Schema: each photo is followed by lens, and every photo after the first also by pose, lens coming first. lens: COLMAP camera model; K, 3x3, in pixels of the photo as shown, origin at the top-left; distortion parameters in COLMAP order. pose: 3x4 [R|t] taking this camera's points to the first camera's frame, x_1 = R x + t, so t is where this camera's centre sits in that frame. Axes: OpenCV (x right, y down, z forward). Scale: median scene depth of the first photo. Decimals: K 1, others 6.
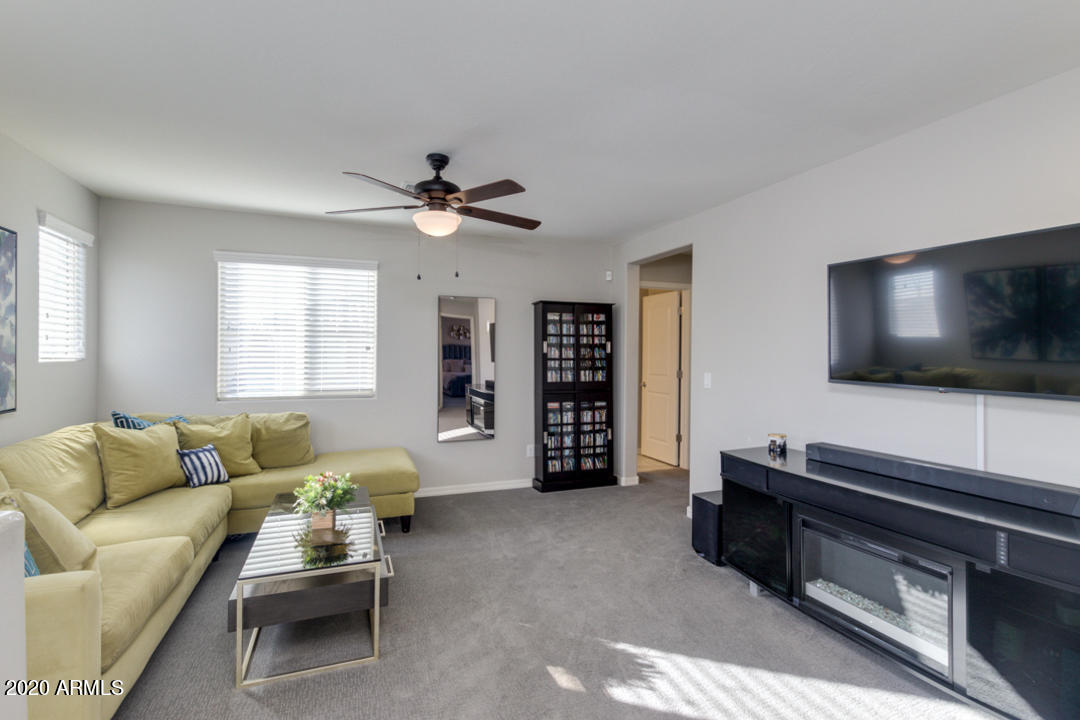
lens RADIAL K [[495.6, 0, 539.4], [0, 495.6, 361.0], [0, 0, 1]] dist [-0.003973, -0.003409]
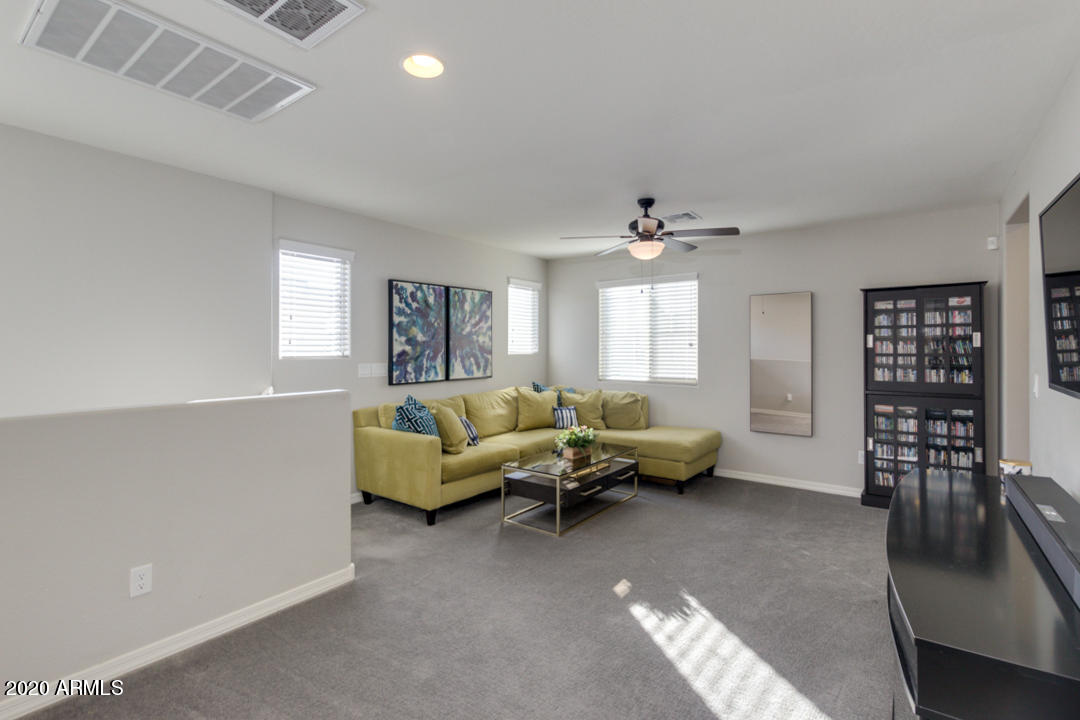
lens RADIAL K [[495.6, 0, 532.5], [0, 495.6, 351.8], [0, 0, 1]] dist [-0.003973, -0.003409]
pose [[0.518337, -0.000392, -0.855177, 0.496891], [-0.010536, 0.999921, -0.006844, 0.003802], [0.855112, 0.012557, 0.518292, 0.036072]]
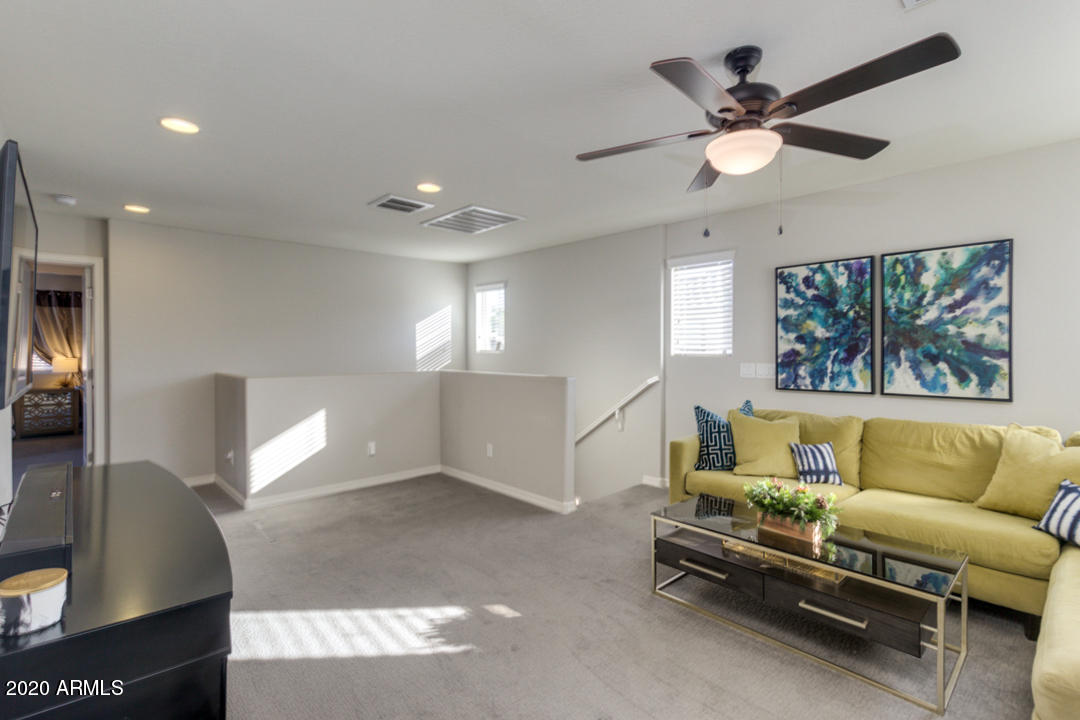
lens RADIAL K [[495.6, 0, 542.6], [0, 495.6, 352.4], [0, 0, 1]] dist [-0.003973, -0.003409]
pose [[-0.925852, -0.009748, -0.377760, 0.194784], [-0.017321, 0.999711, 0.016654, -0.005236], [0.377488, 0.021963, -0.925754, 0.984176]]
